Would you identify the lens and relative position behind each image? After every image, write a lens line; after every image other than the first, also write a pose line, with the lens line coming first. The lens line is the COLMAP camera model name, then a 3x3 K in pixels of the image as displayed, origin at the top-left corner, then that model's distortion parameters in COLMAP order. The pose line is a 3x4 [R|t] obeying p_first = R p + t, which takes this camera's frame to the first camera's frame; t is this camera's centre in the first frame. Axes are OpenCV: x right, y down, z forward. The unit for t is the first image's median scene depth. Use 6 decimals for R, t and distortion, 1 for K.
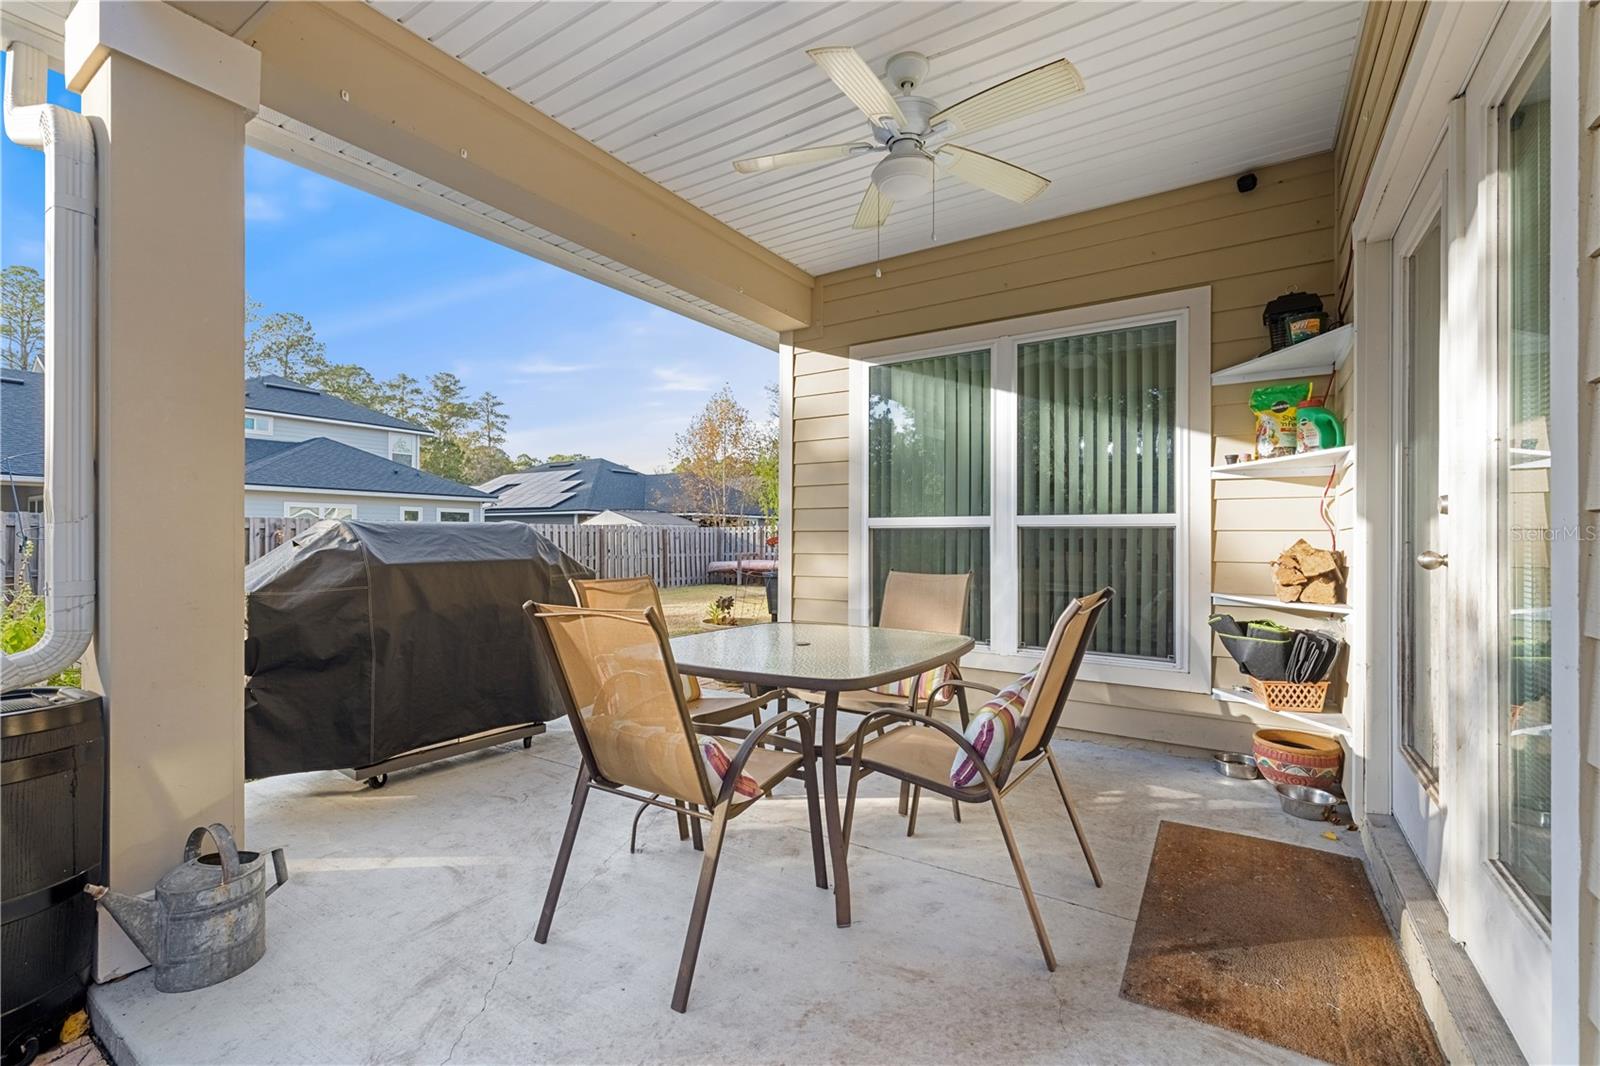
lens RADIAL K [[685.4, 0, 801.9], [0, 685.4, 537.8], [0, 0, 1]] dist [-0.000694, -0.000020]
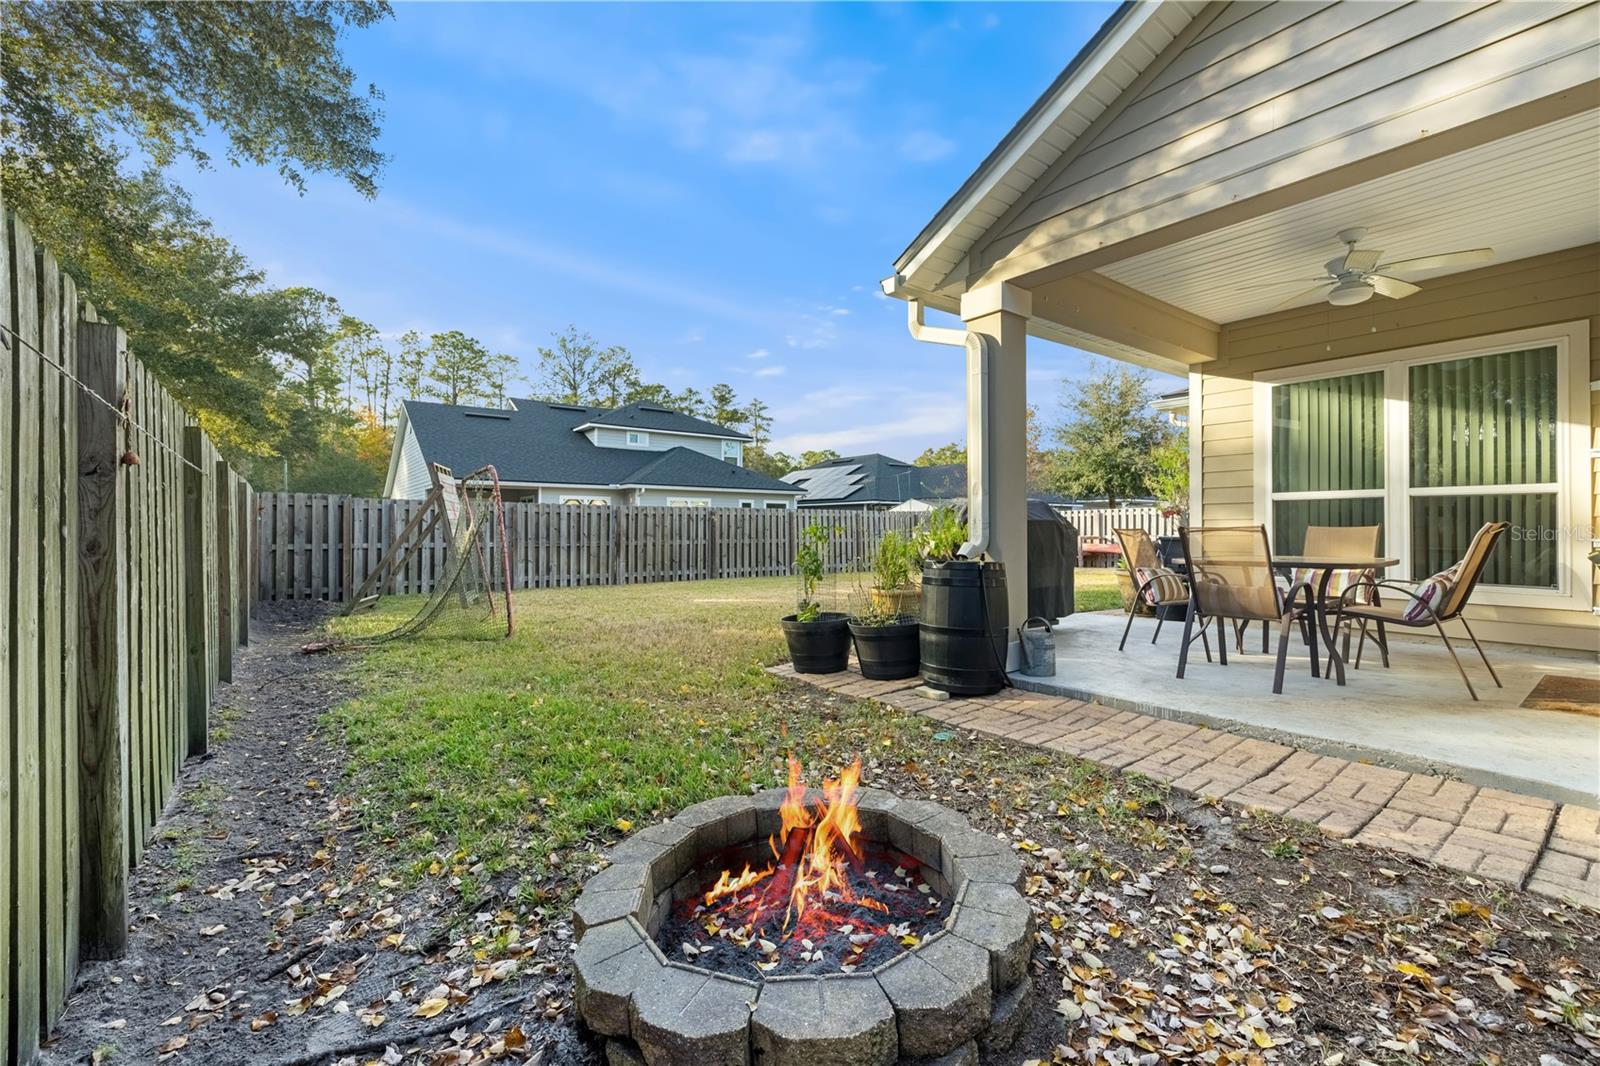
lens RADIAL K [[675.4, 0, 800.0], [0, 675.4, 524.5], [0, 0, 1]] dist [-0.000002, 0.000041]
pose [[0.938523, -0.004754, -0.345184, -0.339007], [0.003128, 0.999981, -0.005267, 0.040455], [0.345203, 0.003863, 0.938520, -0.651488]]
